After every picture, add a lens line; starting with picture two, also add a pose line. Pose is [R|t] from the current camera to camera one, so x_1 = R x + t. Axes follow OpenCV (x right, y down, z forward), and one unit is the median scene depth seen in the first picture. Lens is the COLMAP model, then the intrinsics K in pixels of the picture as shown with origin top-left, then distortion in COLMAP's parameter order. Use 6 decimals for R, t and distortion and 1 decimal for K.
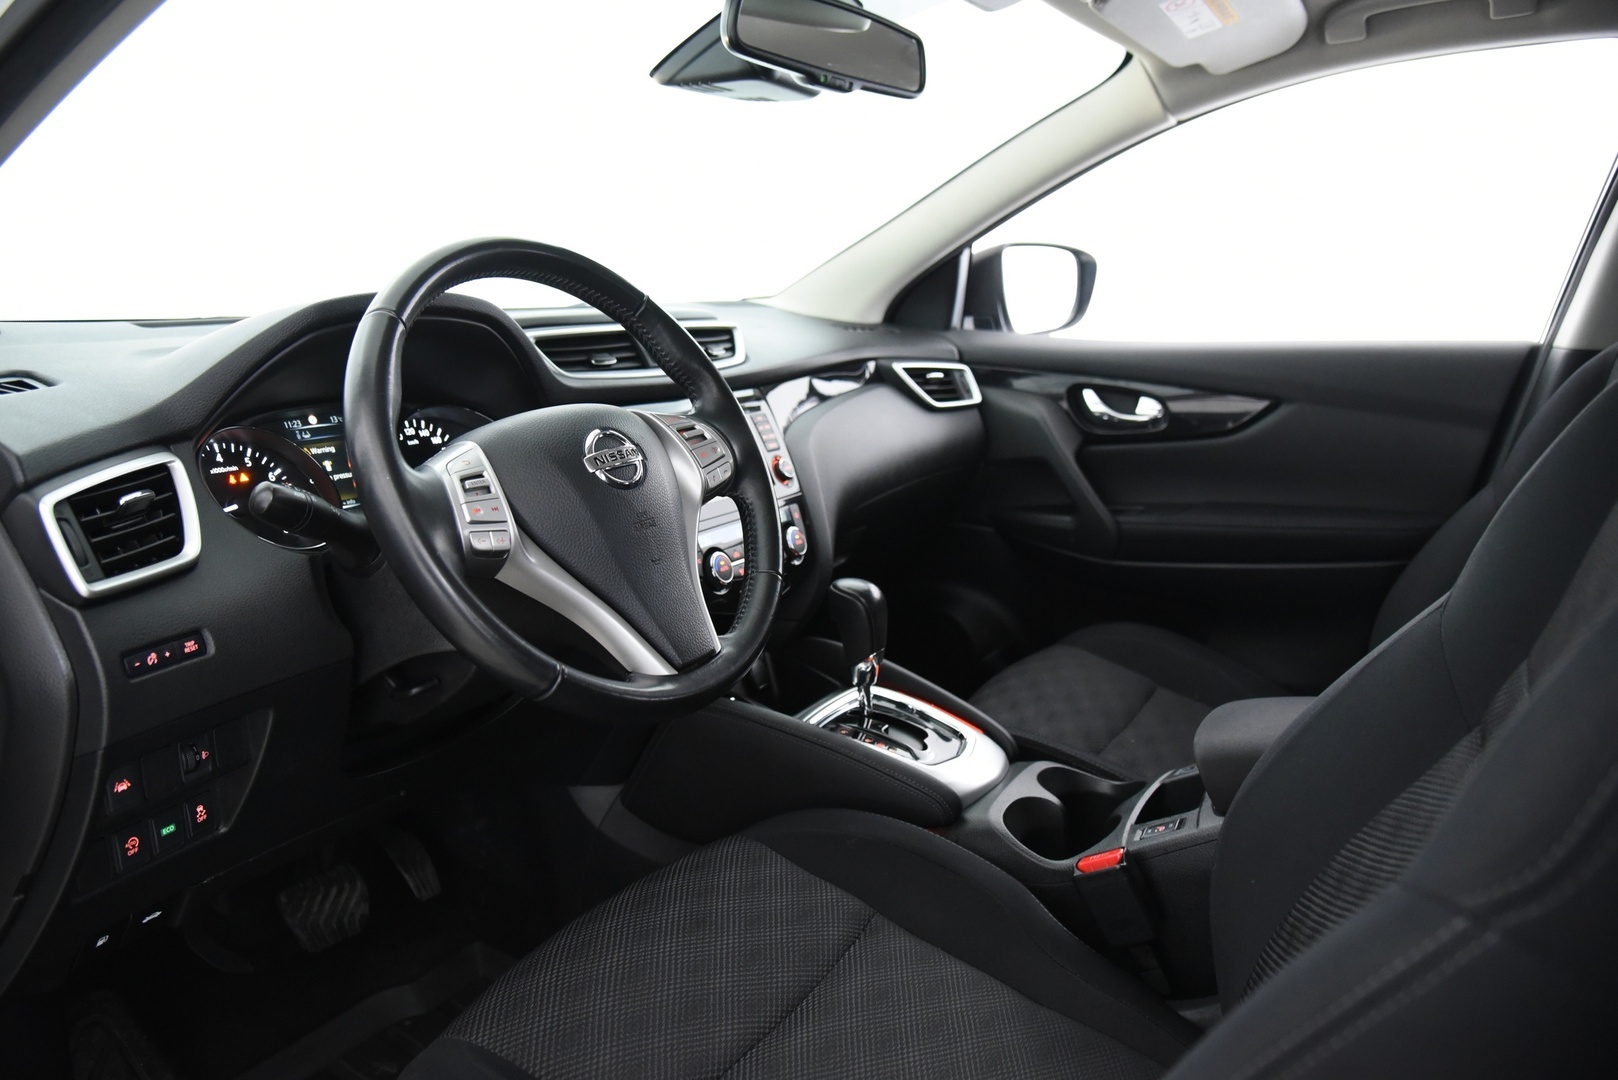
lens RADIAL K [[1150.2, 0, 810.0], [0, 1150.2, 520.3], [0, 0, 1]] dist [-0.085715, 0.046696]
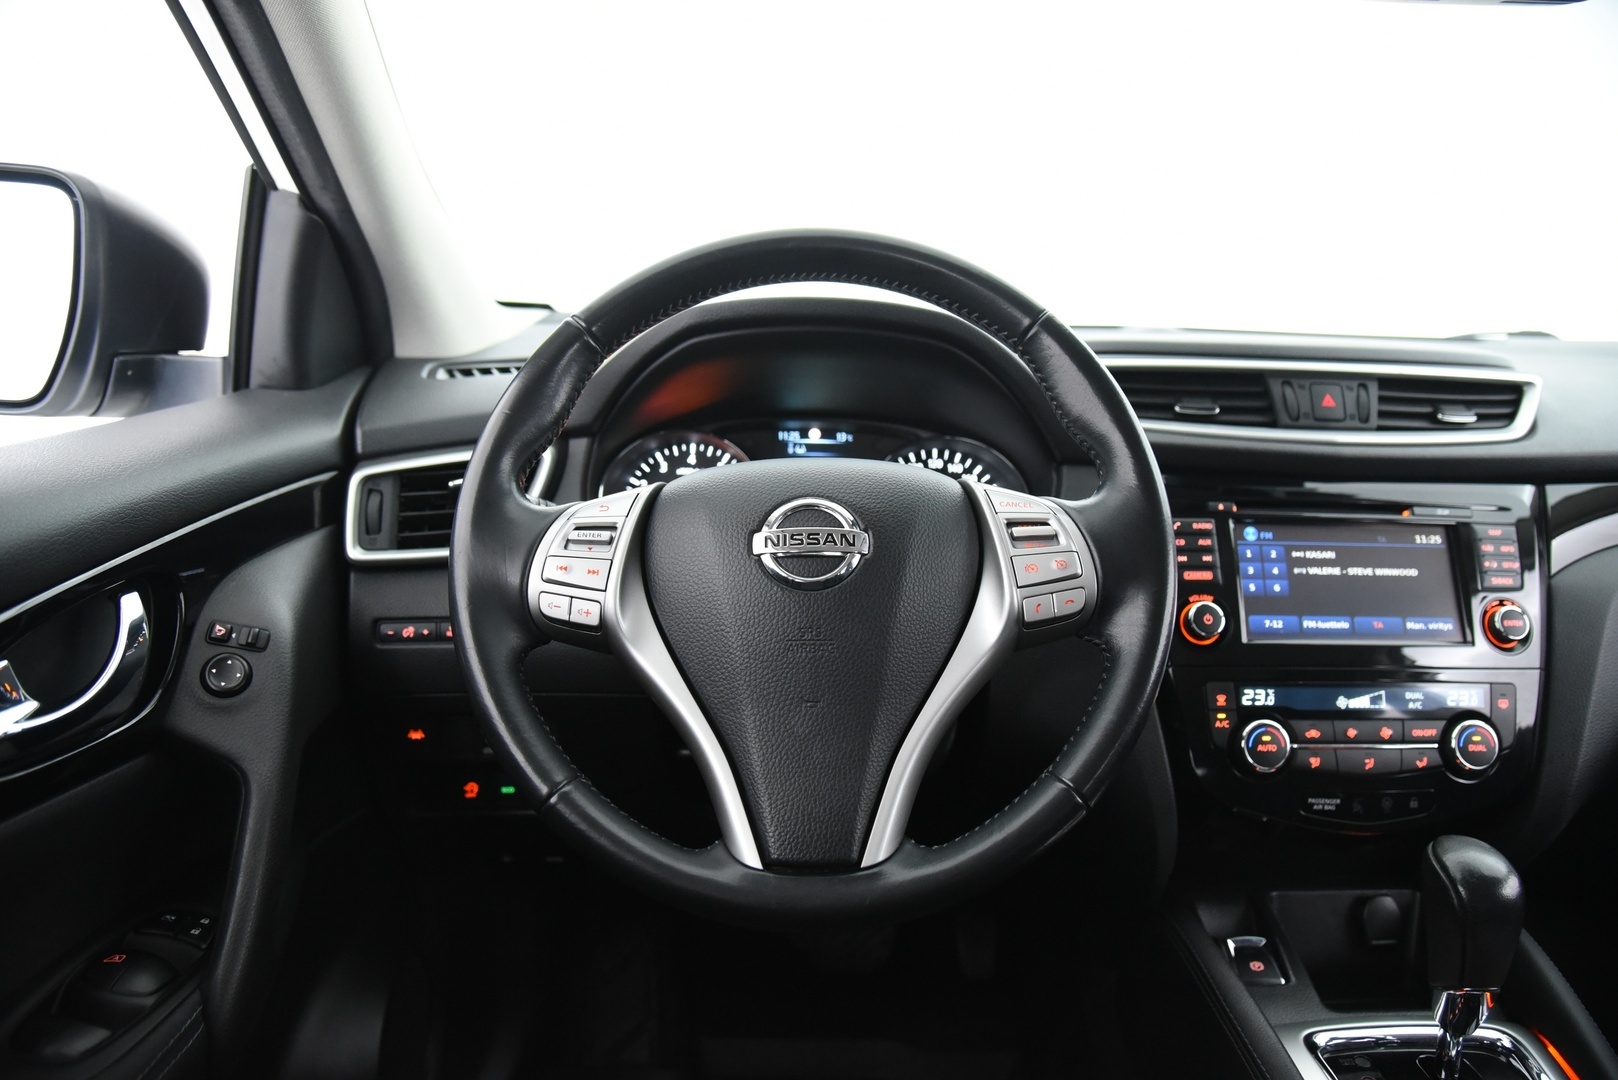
lens RADIAL K [[1096.3, 0, 809.0], [0, 1096.3, 540.0], [0, 0, 1]] dist [-0.131790, 0.083371]
pose [[0.515361, 0.201186, -0.833023, 0.313059], [-0.190994, 0.974568, 0.117210, -0.107856], [0.835418, 0.098697, 0.540680, 0.522969]]
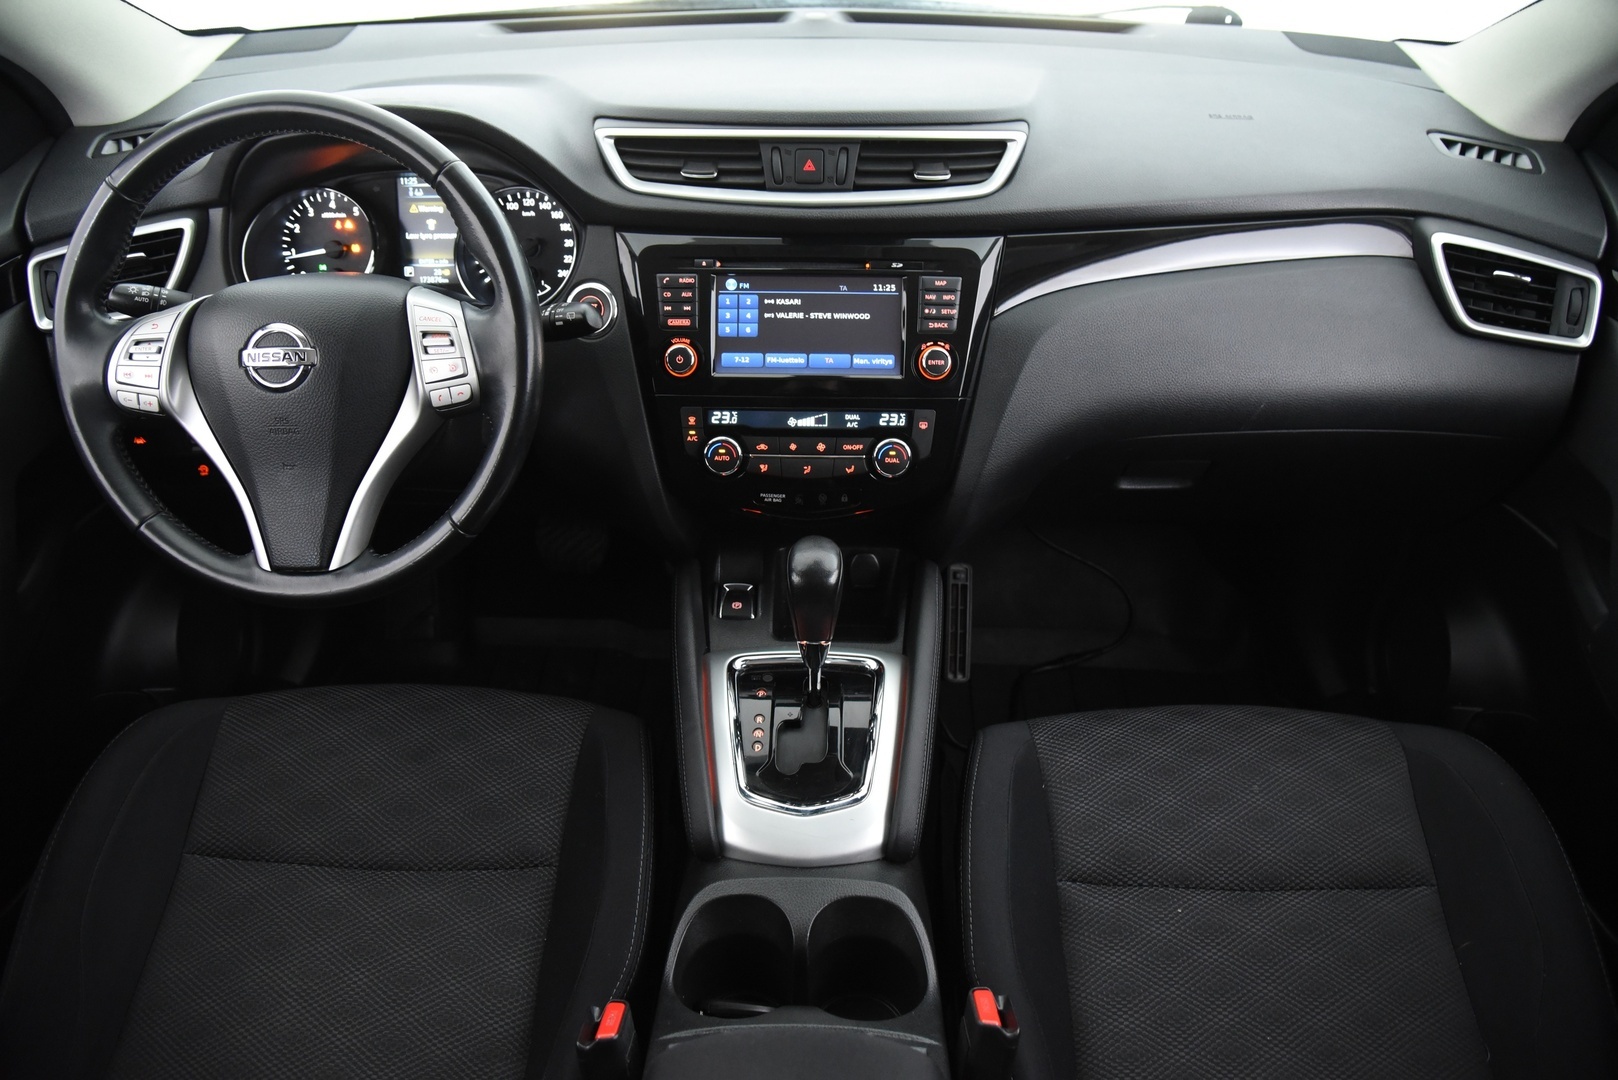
lens RADIAL K [[1096.3, 0, 809.0], [0, 1096.3, 540.0], [0, 0, 1]] dist [-0.131790, 0.083371]
pose [[0.495632, 0.527217, -0.690211, 0.639587], [-0.177431, 0.839389, 0.513755, -0.390140], [0.850216, -0.132169, 0.509573, 0.736427]]
